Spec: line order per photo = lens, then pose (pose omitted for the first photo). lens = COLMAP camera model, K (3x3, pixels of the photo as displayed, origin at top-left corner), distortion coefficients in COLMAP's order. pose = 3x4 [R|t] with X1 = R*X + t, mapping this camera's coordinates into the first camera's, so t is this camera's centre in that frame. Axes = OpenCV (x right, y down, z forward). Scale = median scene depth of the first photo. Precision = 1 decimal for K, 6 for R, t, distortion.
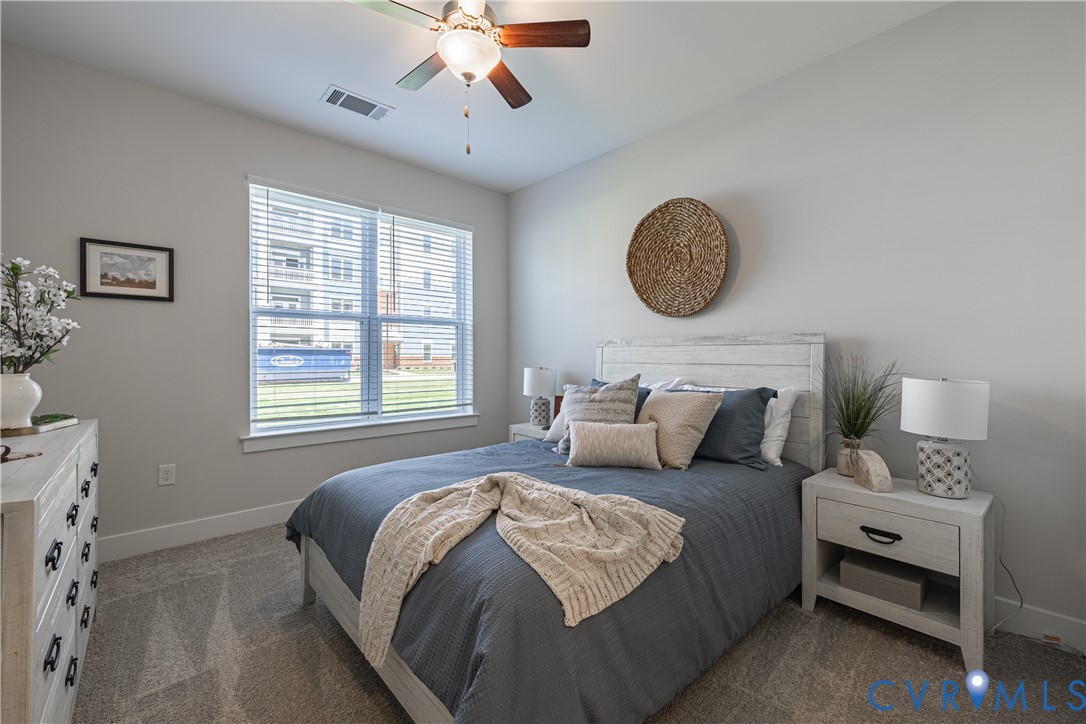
lens RADIAL K [[453.4, 0, 541.5], [0, 453.4, 350.9], [0, 0, 1]] dist [-0.001503, 0.000033]
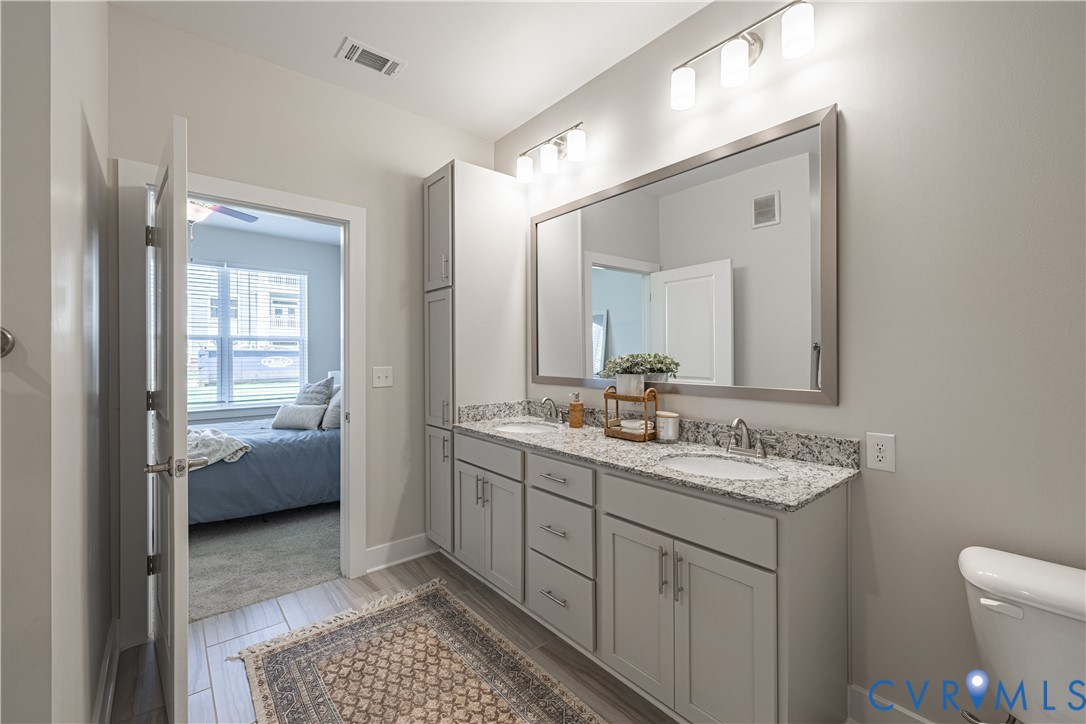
lens RADIAL K [[453.2, 0, 543.3], [0, 453.2, 355.7], [0, 0, 1]] dist [0.002646, -0.000030]
pose [[0.999476, -0.000523, -0.032356, 0.970476], [0.000966, 0.999906, 0.013672, -0.046306], [0.032346, -0.013696, 0.999383, -0.610013]]
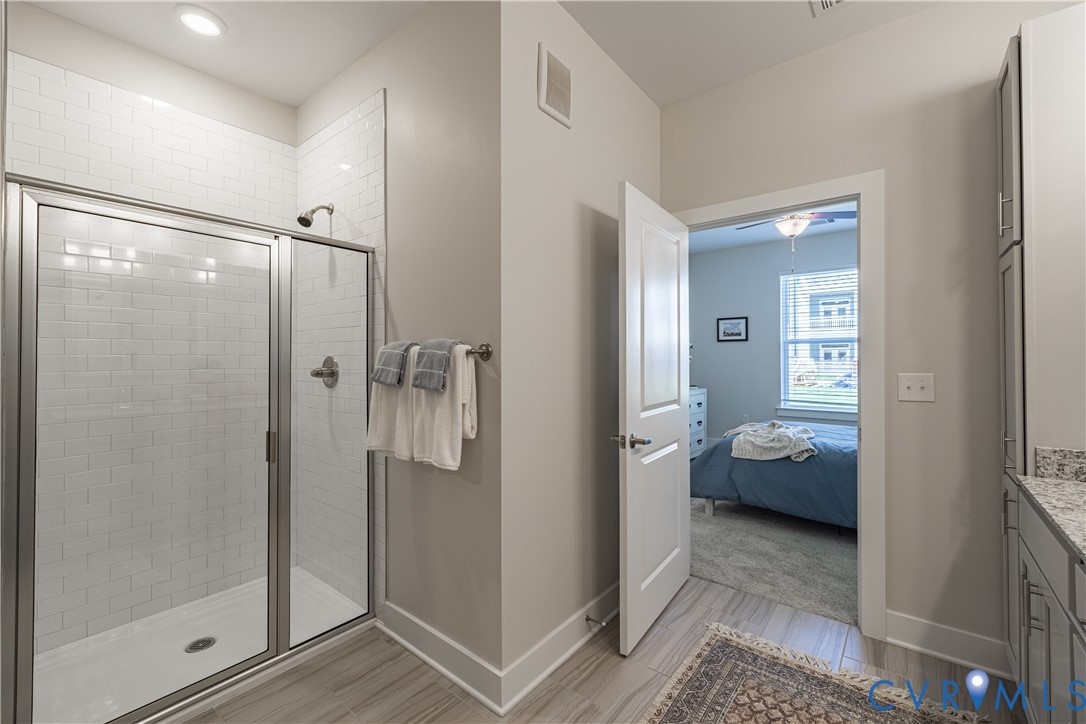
lens RADIAL K [[453.2, 0, 543.3], [0, 453.2, 355.7], [0, 0, 1]] dist [0.002646, -0.000030]
pose [[0.158515, -0.004415, -0.987347, 1.211333], [0.012240, 0.999922, -0.002506, -0.043355], [0.987281, -0.011688, 0.158557, -0.333439]]
